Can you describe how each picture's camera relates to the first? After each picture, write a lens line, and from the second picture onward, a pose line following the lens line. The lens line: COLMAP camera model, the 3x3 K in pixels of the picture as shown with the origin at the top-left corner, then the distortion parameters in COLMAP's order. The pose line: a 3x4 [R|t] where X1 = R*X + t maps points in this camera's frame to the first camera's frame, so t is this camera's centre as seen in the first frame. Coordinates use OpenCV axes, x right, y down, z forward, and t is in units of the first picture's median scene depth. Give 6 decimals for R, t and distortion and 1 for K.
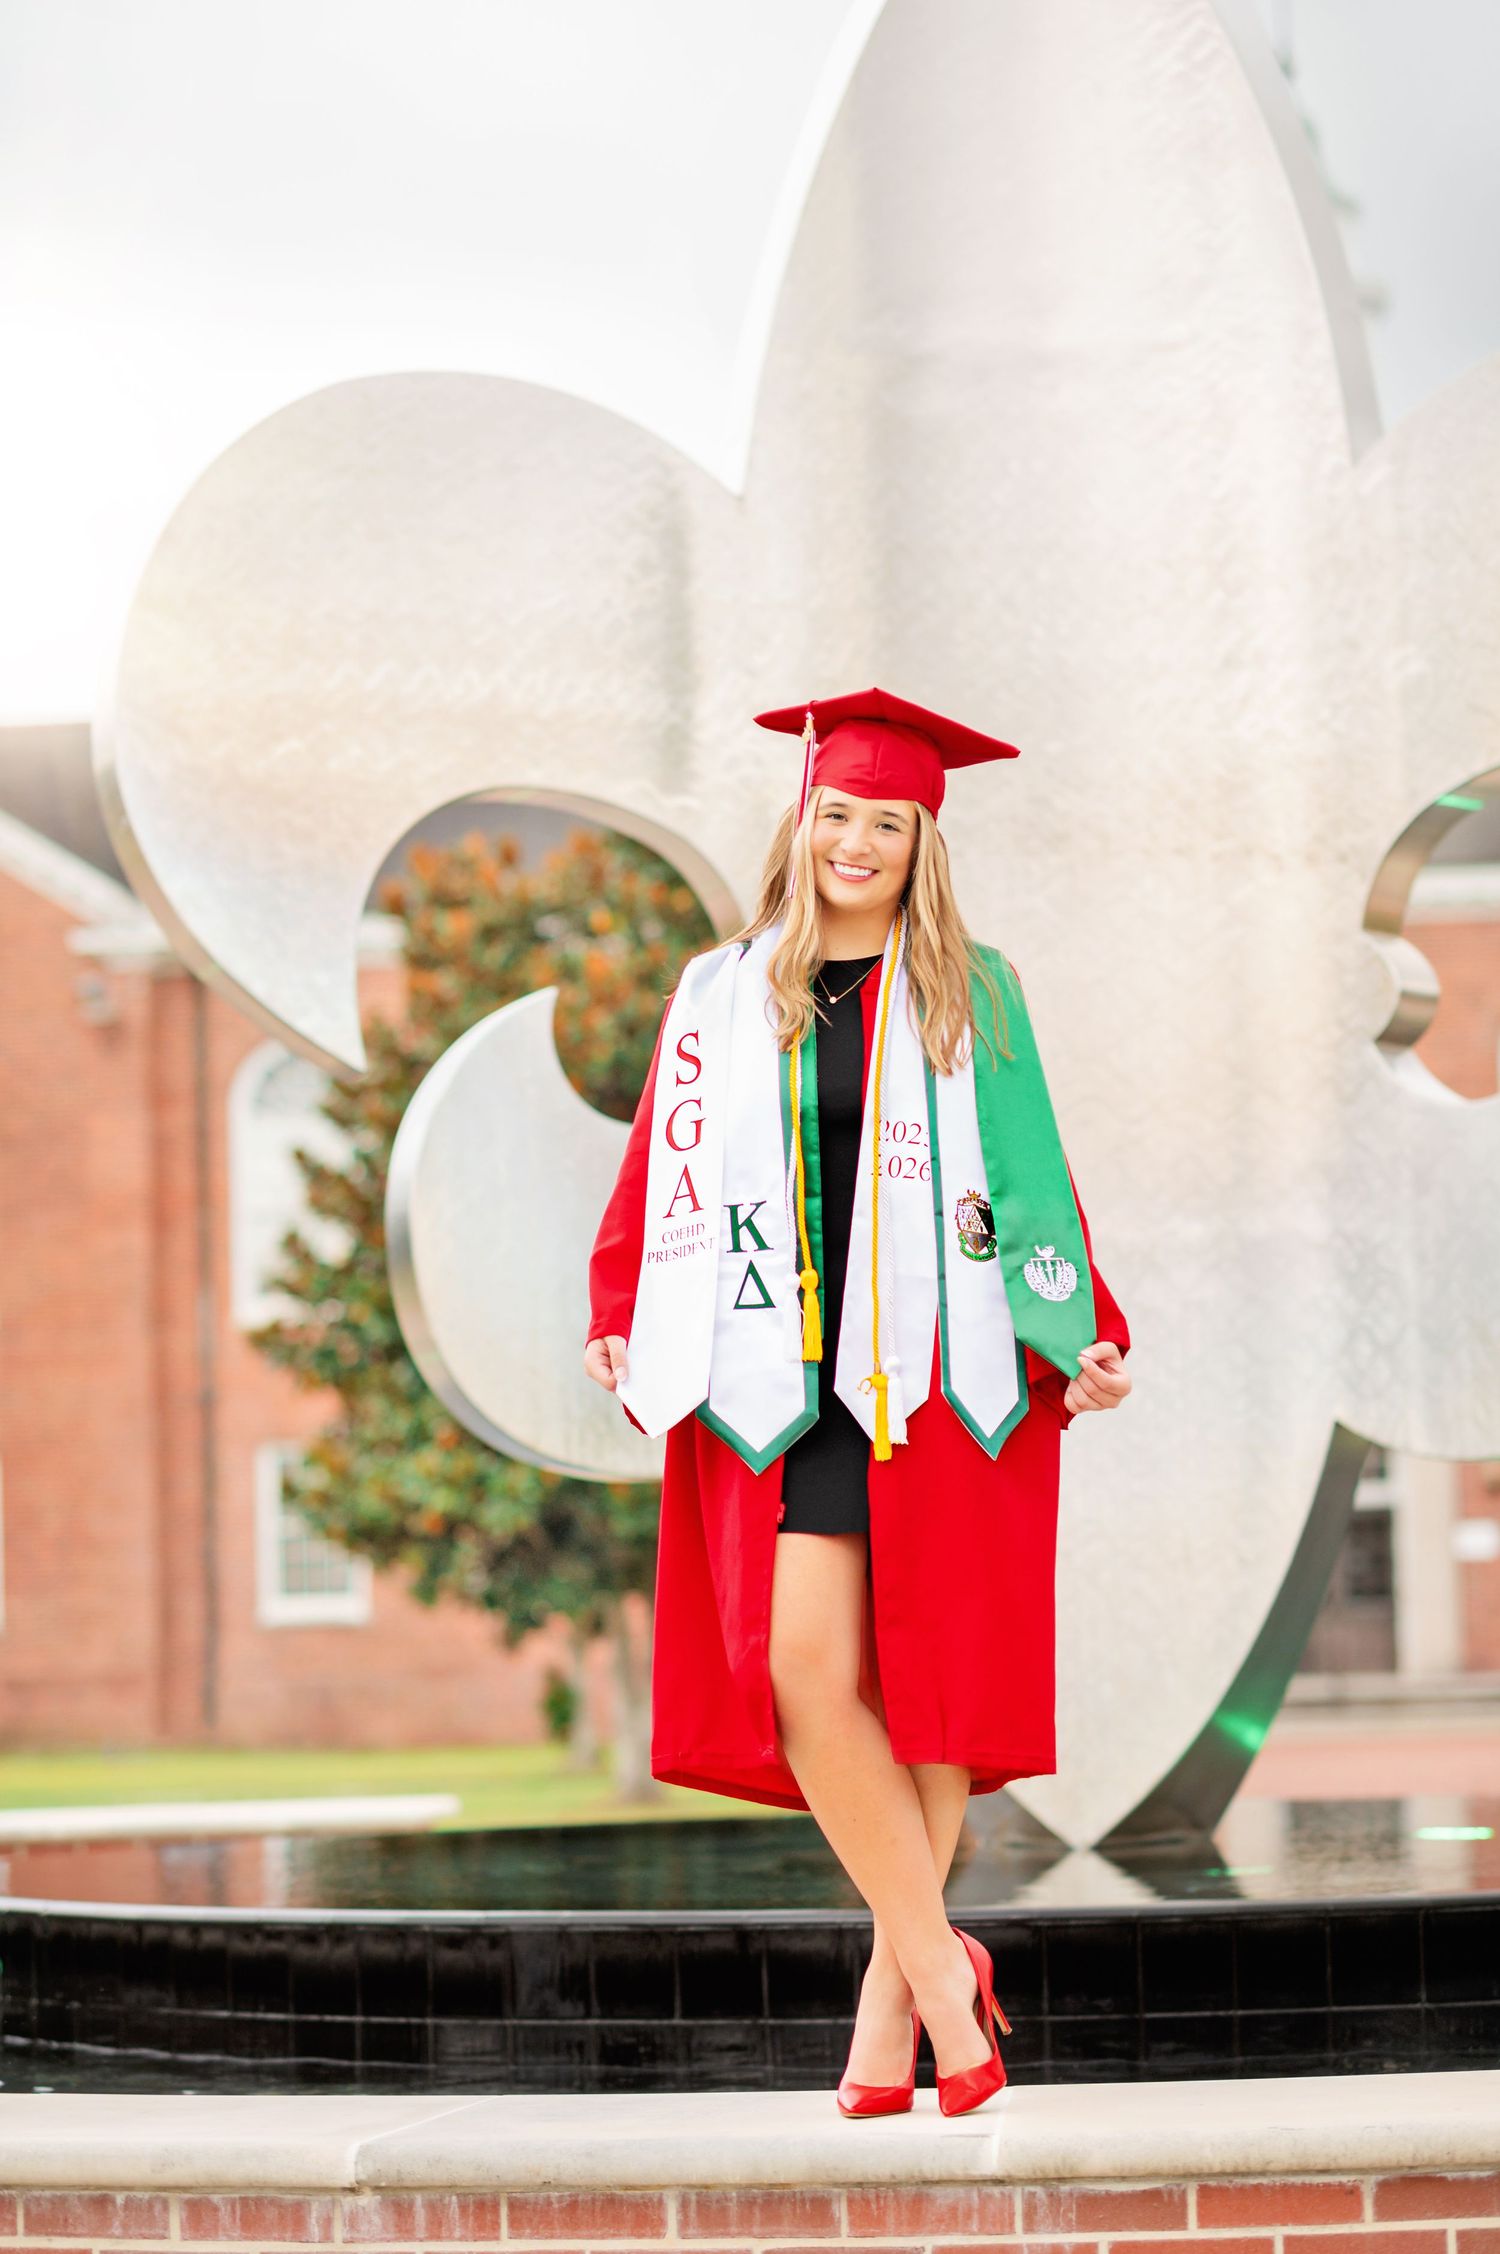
lens RADIAL K [[5506.7, 0, 751.4], [0, 5506.7, 1125.8], [0, 0, 1]] dist [0.018736, -0.251297]
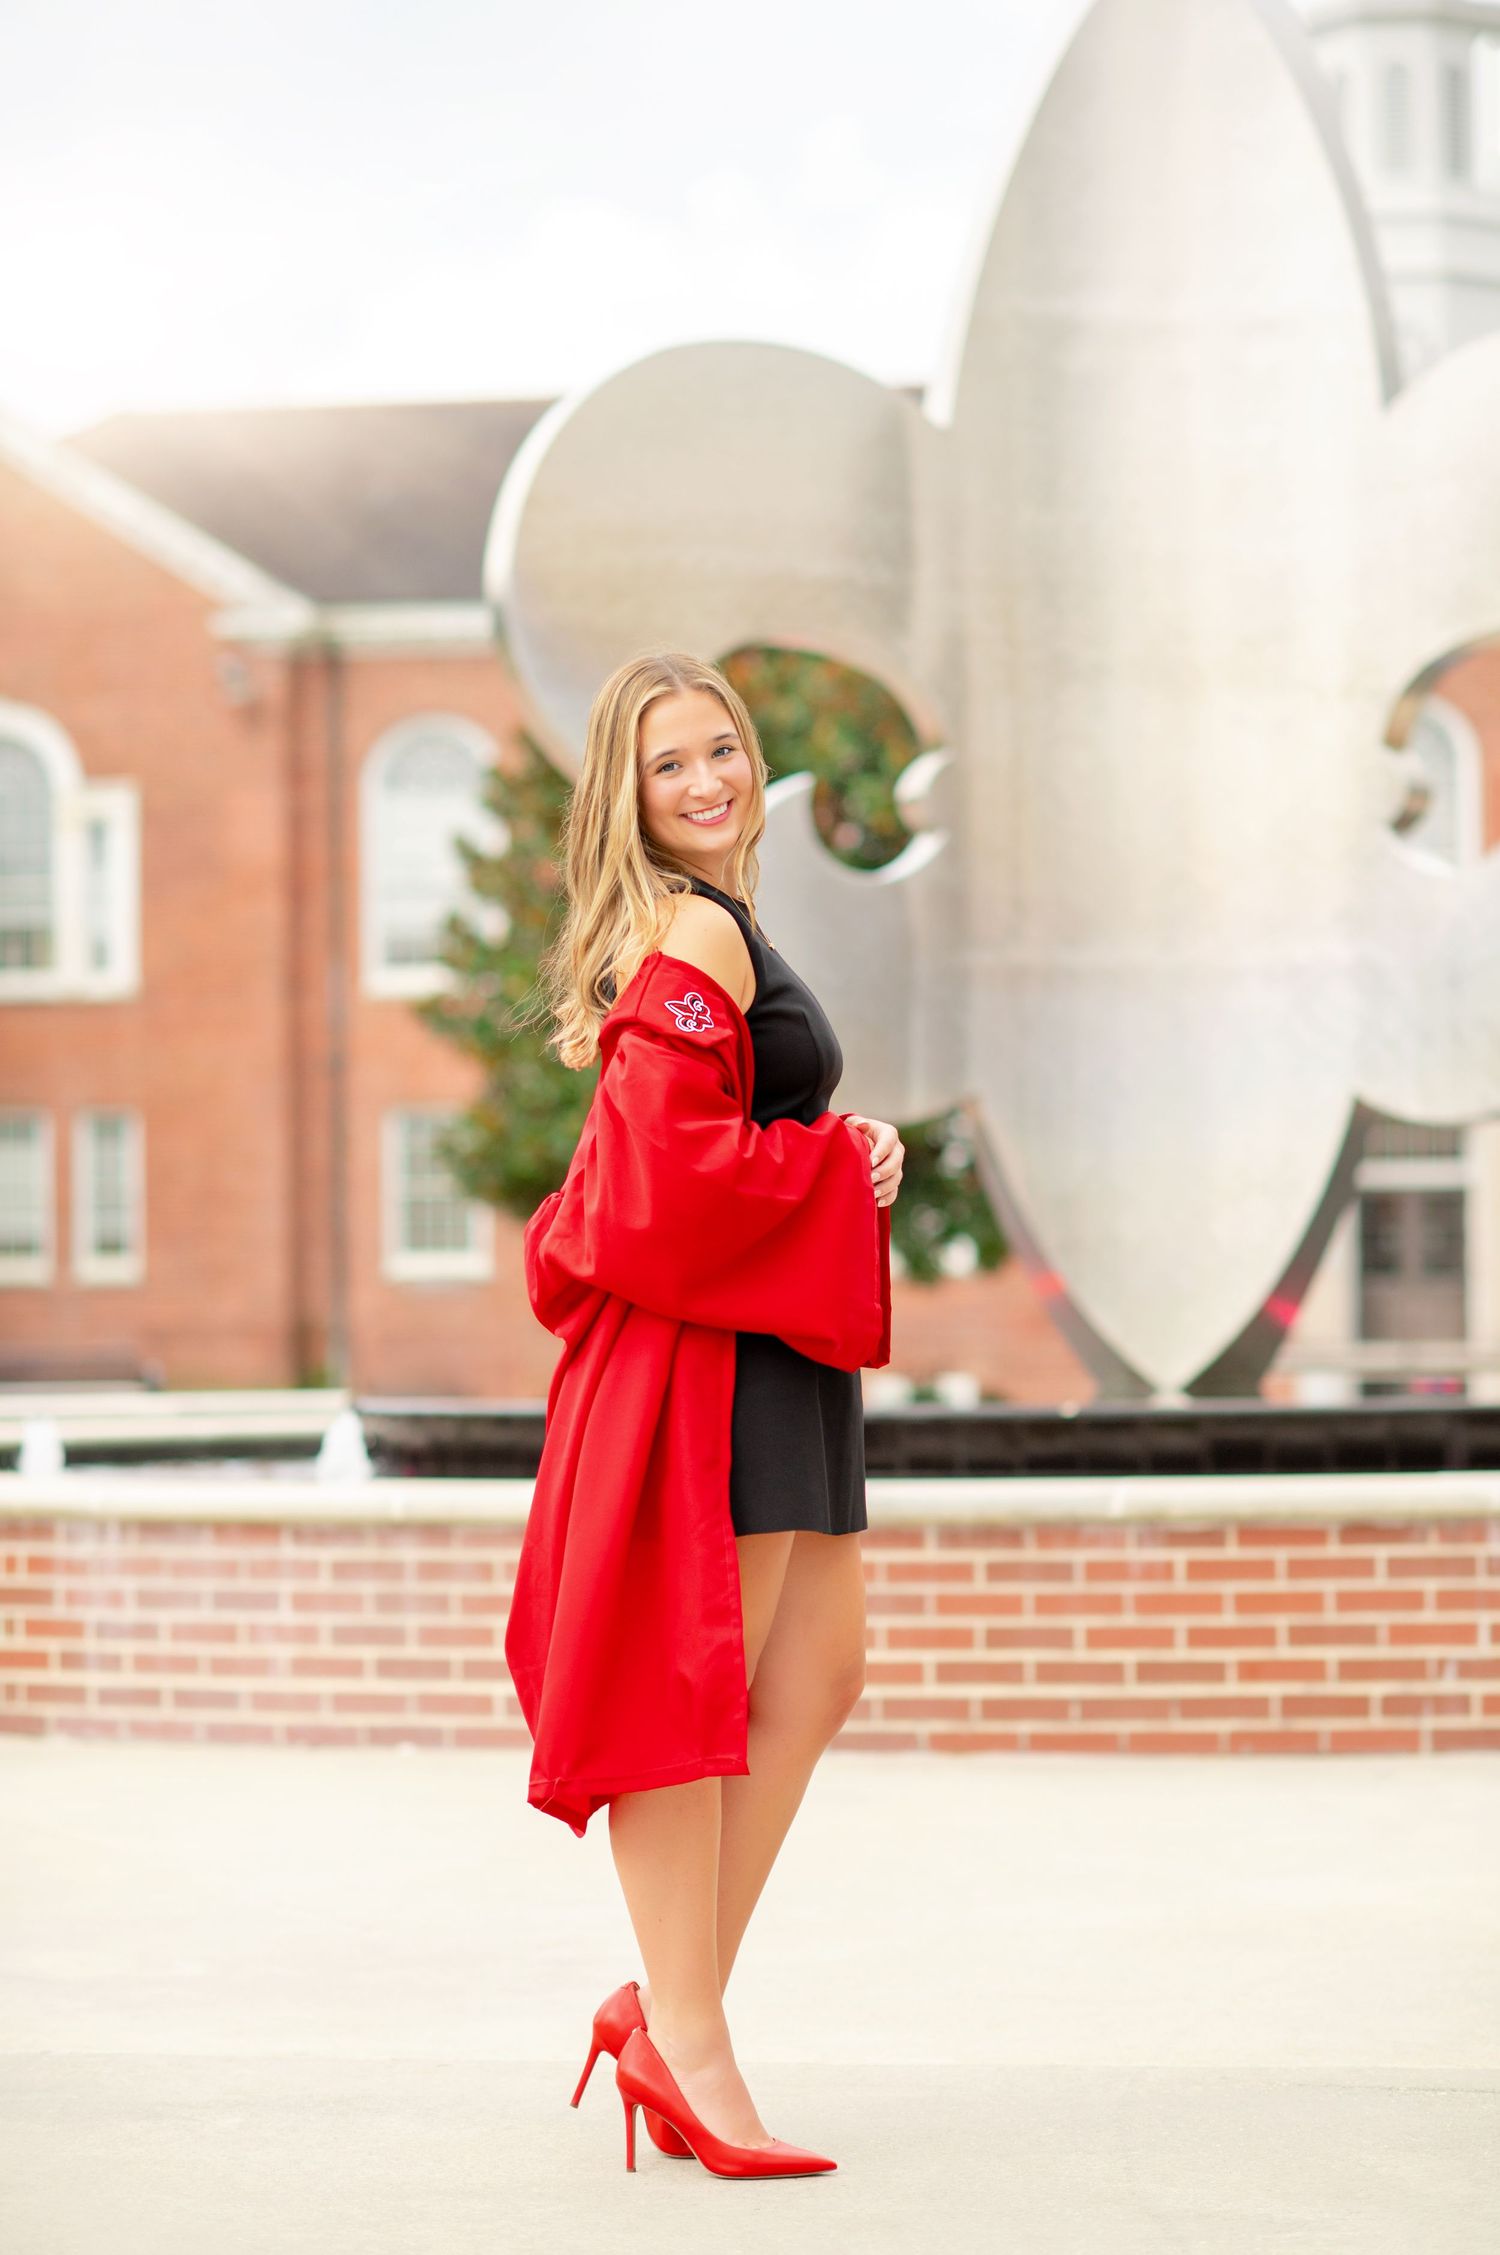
lens RADIAL K [[5575.2, 0, 751.2], [0, 5575.2, 1127.1], [0, 0, 1]] dist [-0.068315, -0.394819]
pose [[0.999754, 0.016053, -0.015281, -0.006734], [-0.015118, 0.998117, 0.059443, -0.004983], [0.016207, -0.059197, 0.998115, -0.106976]]
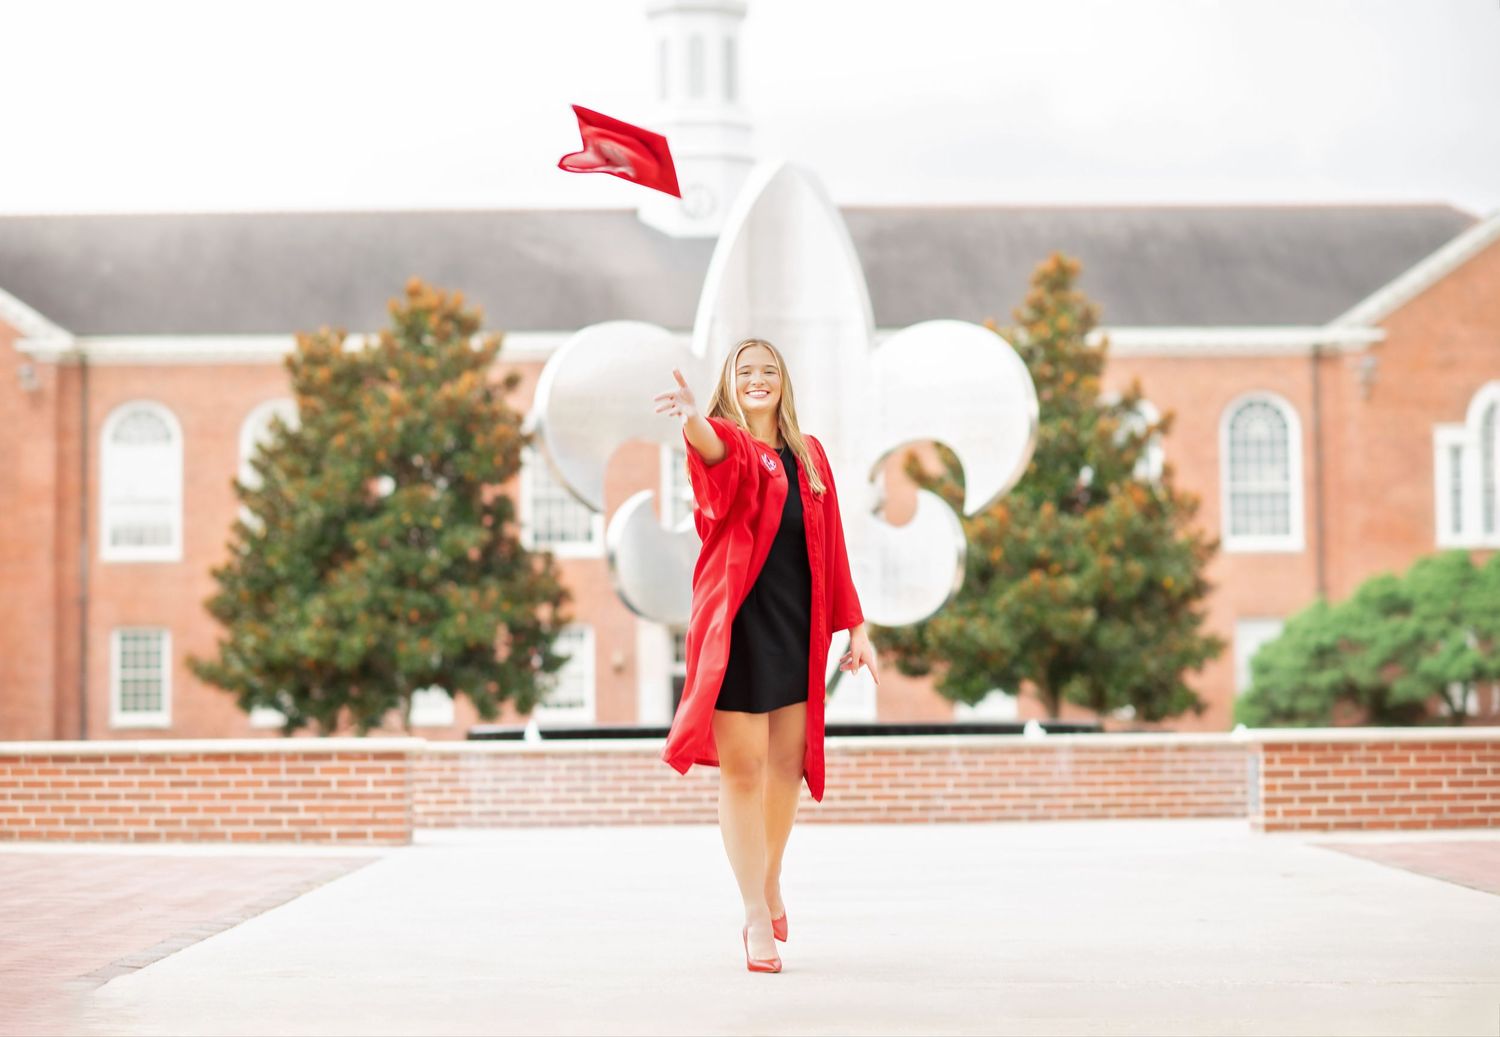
lens RADIAL K [[3576.5, 0, 749.0], [0, 3576.5, 521.8], [0, 0, 1]] dist [-0.012748, 0.293681]
pose [[0.990859, 0.025109, 0.132546, -0.071802], [-0.028179, 0.999375, 0.021333, -0.014232], [-0.131928, -0.024873, 0.990947, -0.345927]]
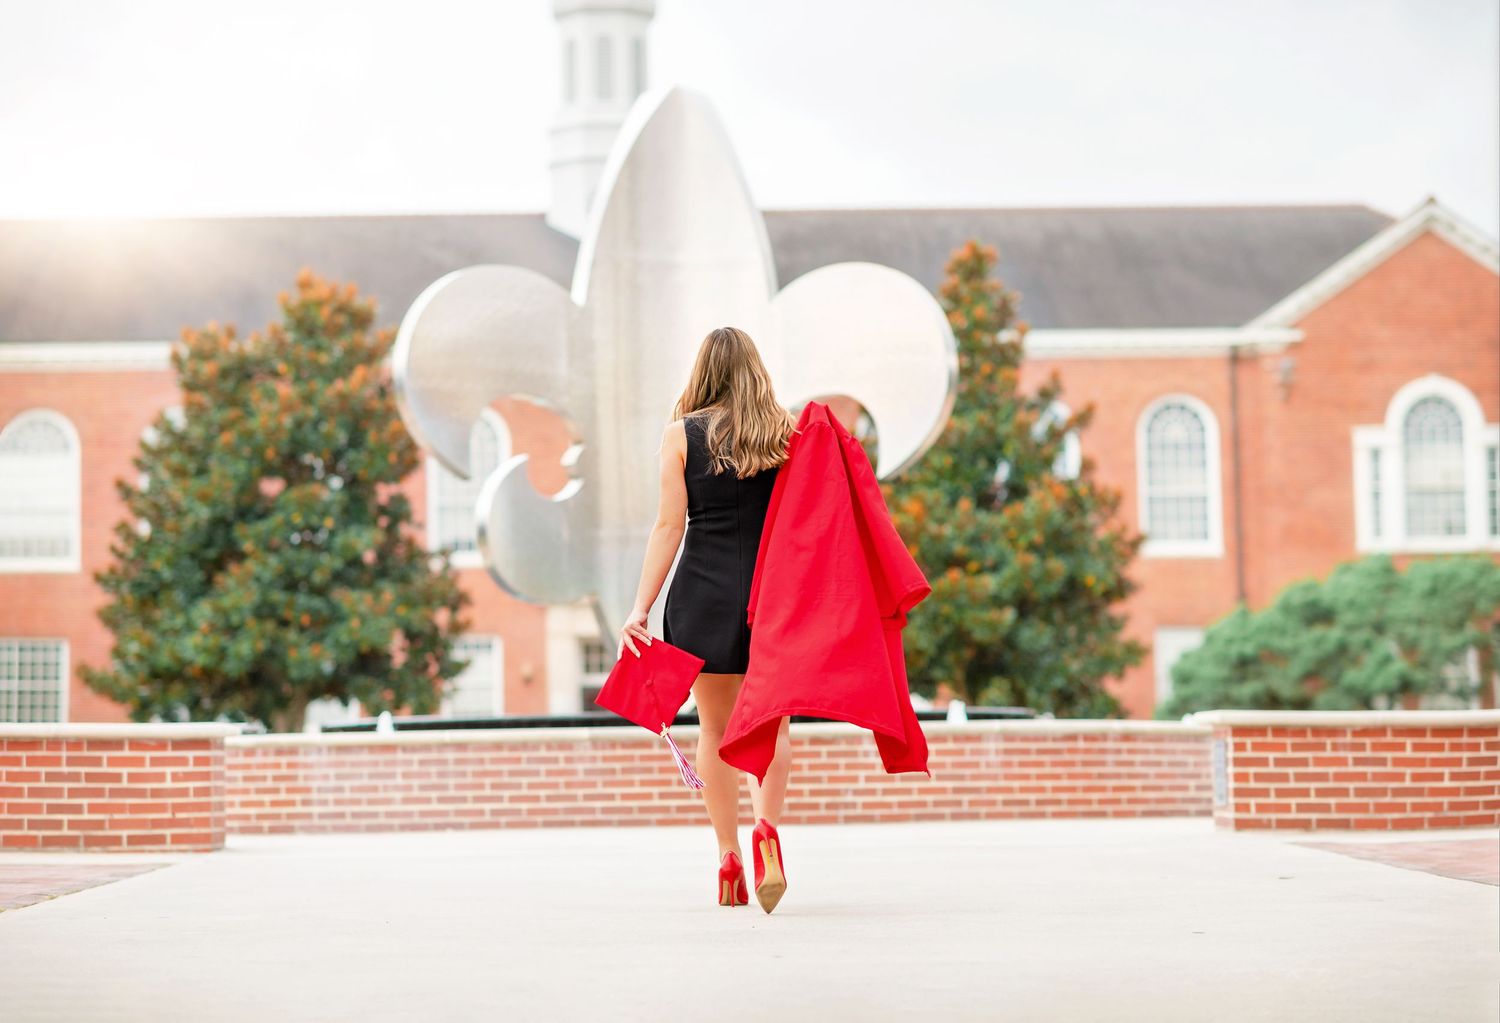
lens RADIAL K [[3513.0, 0, 720.2], [0, 3513.0, 482.6], [0, 0, 1]] dist [0.005347, 0.552477]
pose [[0.988908, 0.021379, 0.146984, -0.057276], [-0.022190, 0.999746, 0.003878, -0.004823], [-0.146864, -0.007097, 0.989131, -0.274405]]
